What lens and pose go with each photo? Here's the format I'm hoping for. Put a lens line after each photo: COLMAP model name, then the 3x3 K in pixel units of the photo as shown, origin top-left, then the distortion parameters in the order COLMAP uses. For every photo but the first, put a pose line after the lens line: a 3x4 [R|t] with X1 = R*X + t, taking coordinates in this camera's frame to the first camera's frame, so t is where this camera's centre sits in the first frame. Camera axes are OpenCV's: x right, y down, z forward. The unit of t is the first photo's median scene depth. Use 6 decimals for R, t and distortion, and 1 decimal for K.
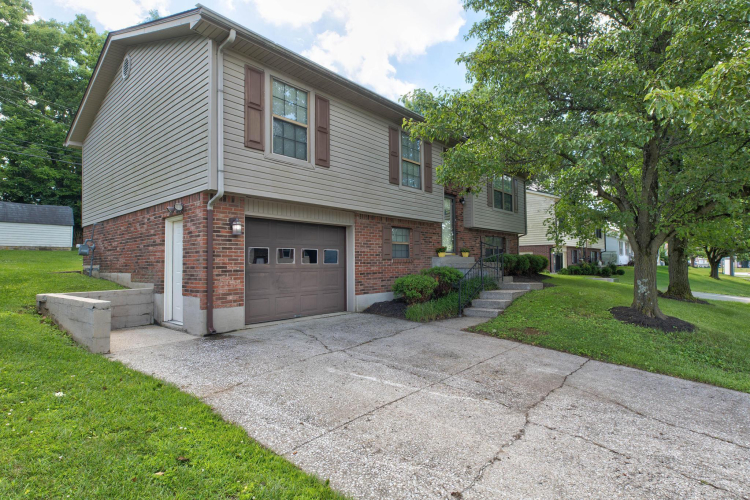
lens RADIAL K [[343.2, 0, 375.0], [0, 343.2, 250.0], [0, 0, 1]] dist [0.001428, 0.000201]
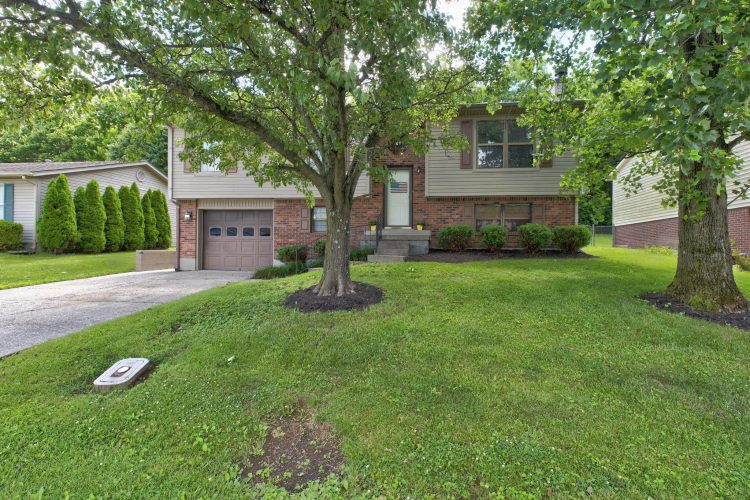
lens RADIAL K [[343.2, 0, 375.0], [0, 343.2, 250.0], [0, 0, 1]] dist [0.001428, 0.000201]
pose [[0.580732, -0.014894, -0.813959, 1.214644], [0.009386, 0.999889, -0.011599, 0.106028], [0.814041, -0.000904, 0.580807, 0.488383]]
